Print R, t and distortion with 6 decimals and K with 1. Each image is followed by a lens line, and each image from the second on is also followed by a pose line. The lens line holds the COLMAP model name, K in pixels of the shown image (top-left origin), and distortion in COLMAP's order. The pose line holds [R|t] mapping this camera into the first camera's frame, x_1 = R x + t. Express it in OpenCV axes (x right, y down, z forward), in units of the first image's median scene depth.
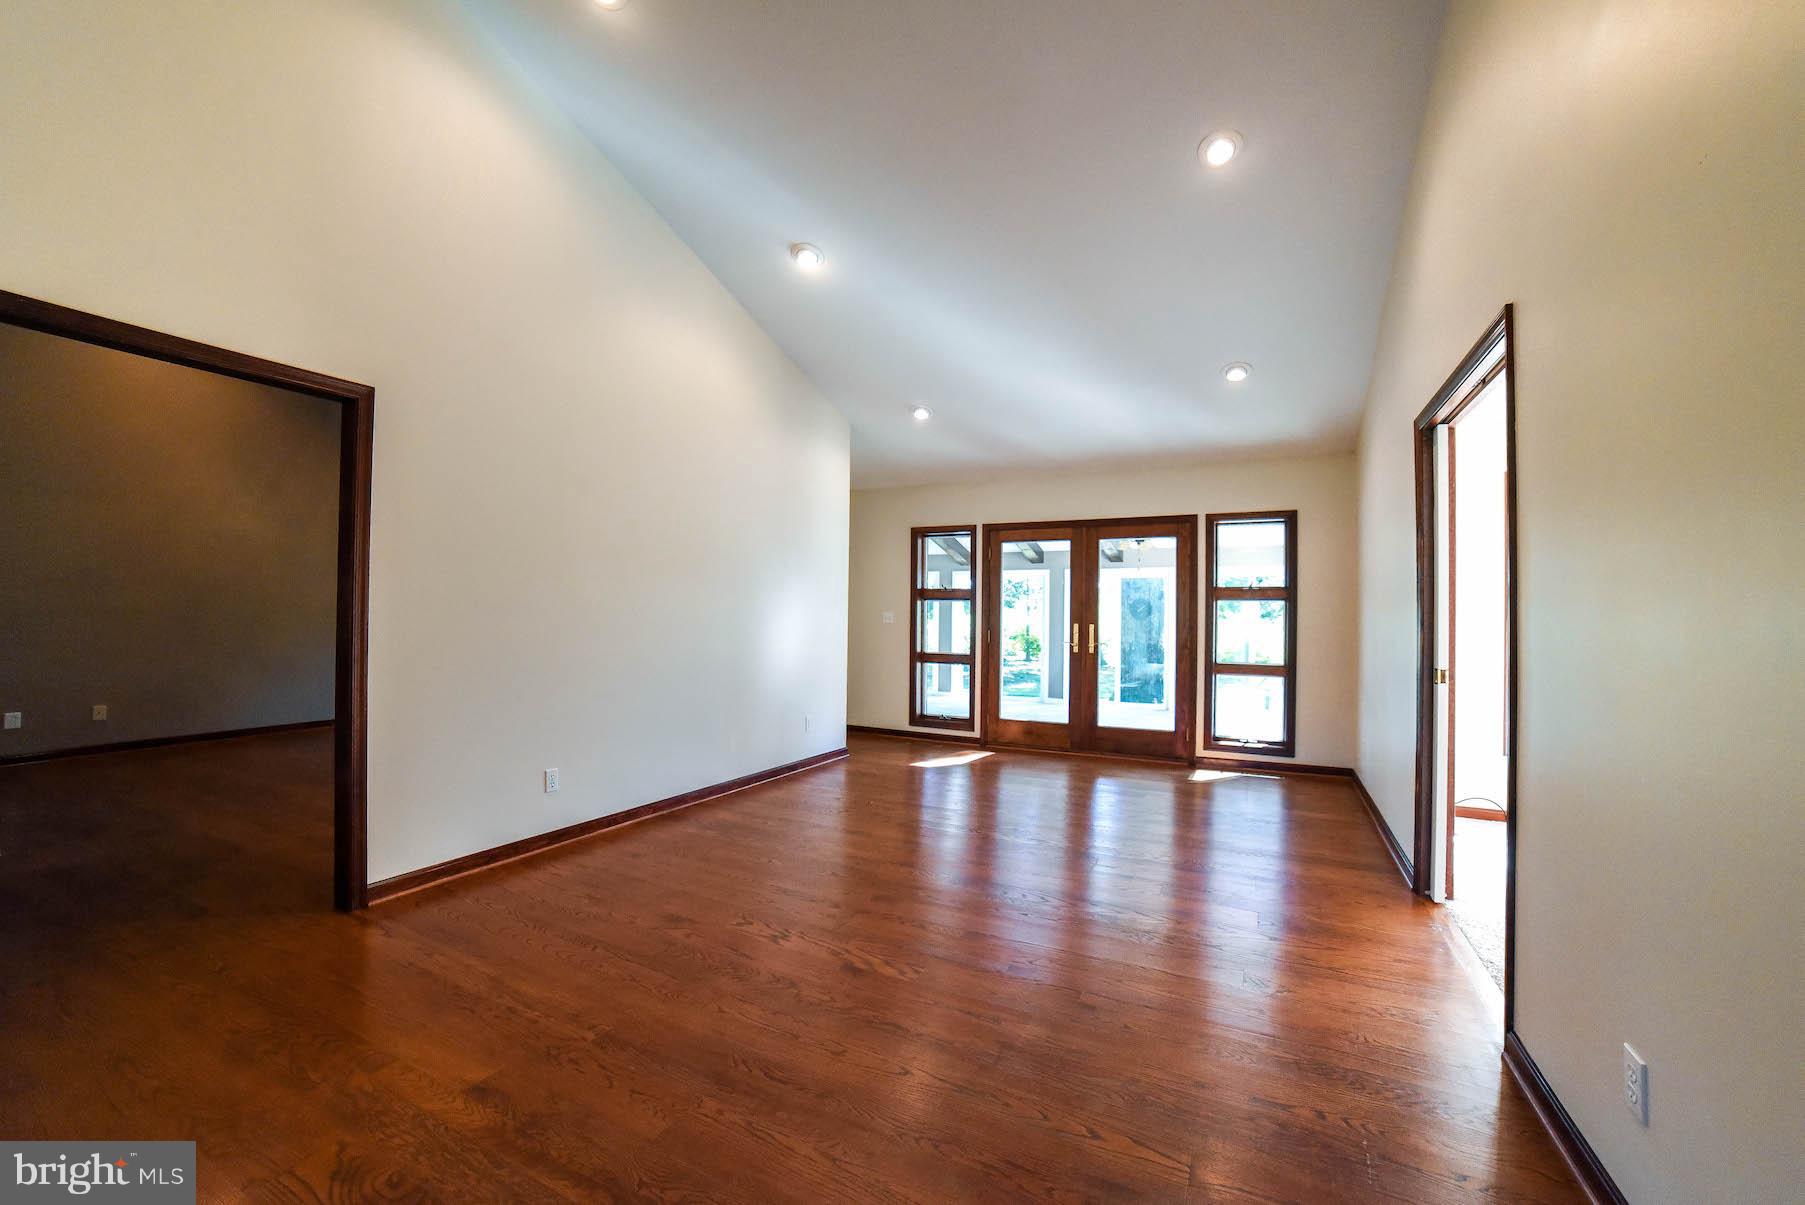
lens RADIAL K [[743.7, 0, 889.9], [0, 743.7, 605.6], [0, 0, 1]] dist [-0.030895, 0.000334]
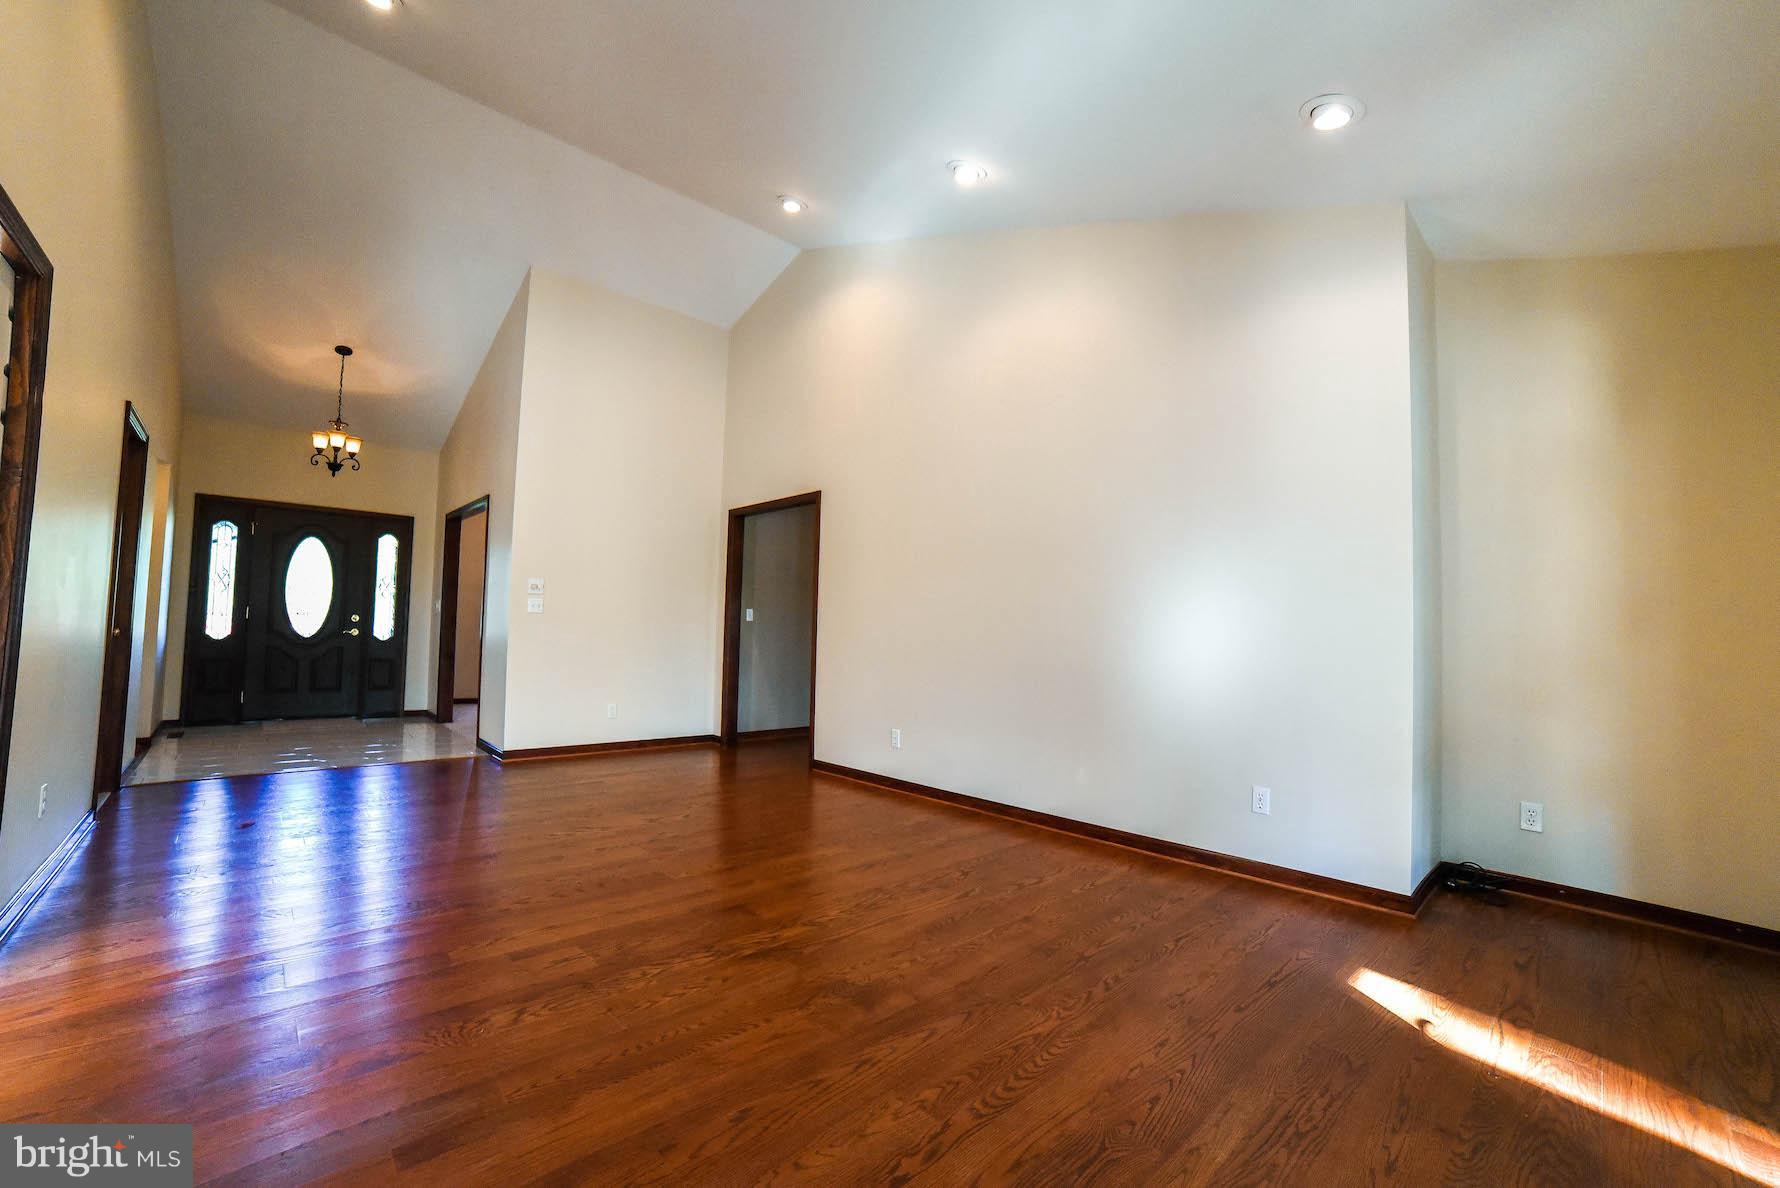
lens RADIAL K [[733.4, 0, 877.6], [0, 733.4, 597.1], [0, 0, 1]] dist [-0.030895, 0.000334]
pose [[-0.356921, -0.071127, -0.931423, 0.653905], [-0.015658, 0.997412, -0.070166, 0.069228], [0.934003, -0.010459, -0.357111, 1.216334]]
